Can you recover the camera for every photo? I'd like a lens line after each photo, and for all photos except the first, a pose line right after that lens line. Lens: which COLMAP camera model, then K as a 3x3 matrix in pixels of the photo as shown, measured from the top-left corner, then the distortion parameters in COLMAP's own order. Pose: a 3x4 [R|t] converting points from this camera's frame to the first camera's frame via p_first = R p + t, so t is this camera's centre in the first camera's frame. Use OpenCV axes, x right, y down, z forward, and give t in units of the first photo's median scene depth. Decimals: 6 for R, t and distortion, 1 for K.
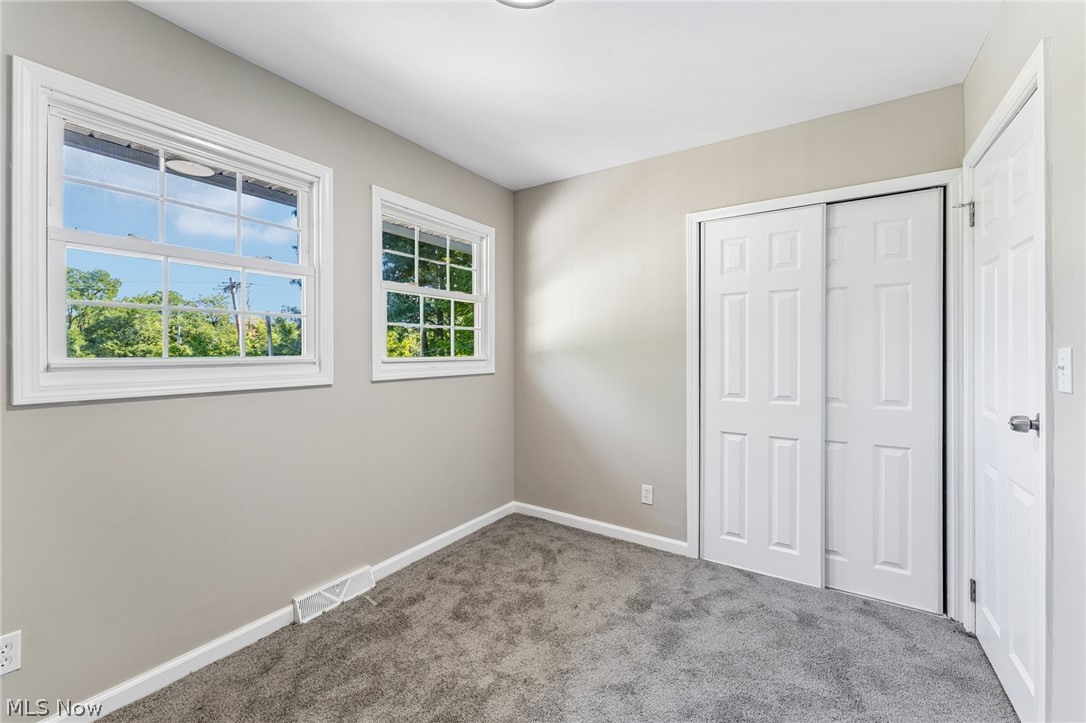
lens RADIAL K [[435.3, 0, 540.3], [0, 435.3, 347.2], [0, 0, 1]] dist [0.003756, -0.001143]
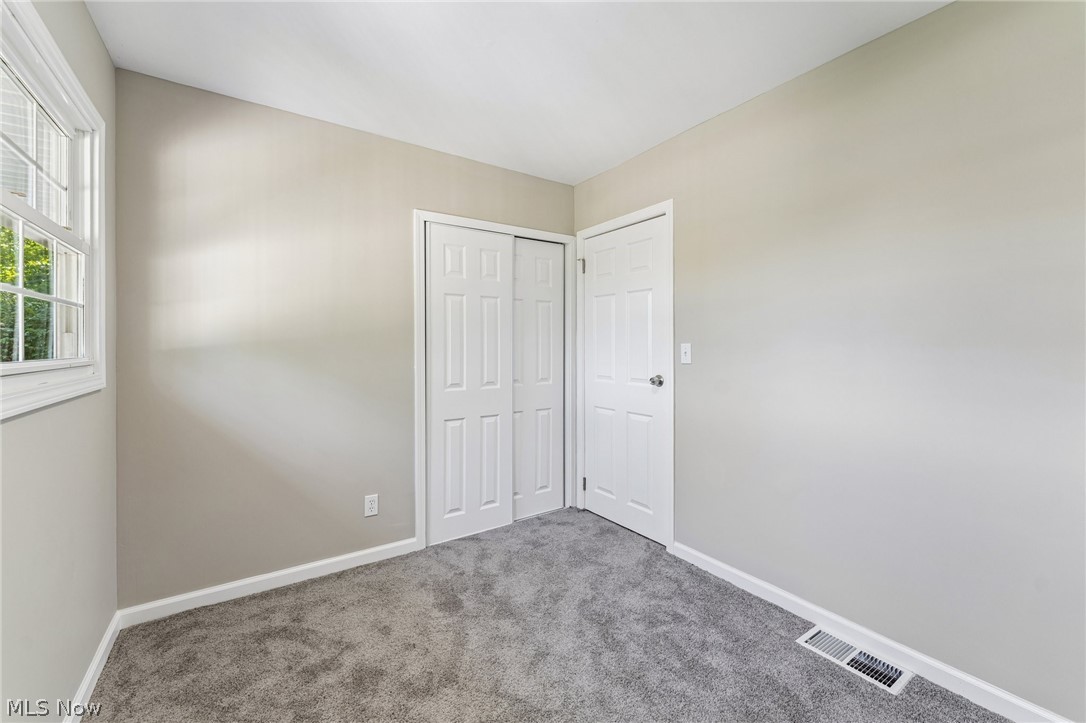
lens RADIAL K [[435.3, 0, 558.0], [0, 435.3, 339.7], [0, 0, 1]] dist [0.003756, -0.001143]
pose [[0.383882, 0.006671, 0.923358, -0.489643], [-0.006739, 0.999968, -0.004423, -0.003562], [-0.923358, -0.004525, 0.383914, 0.330973]]
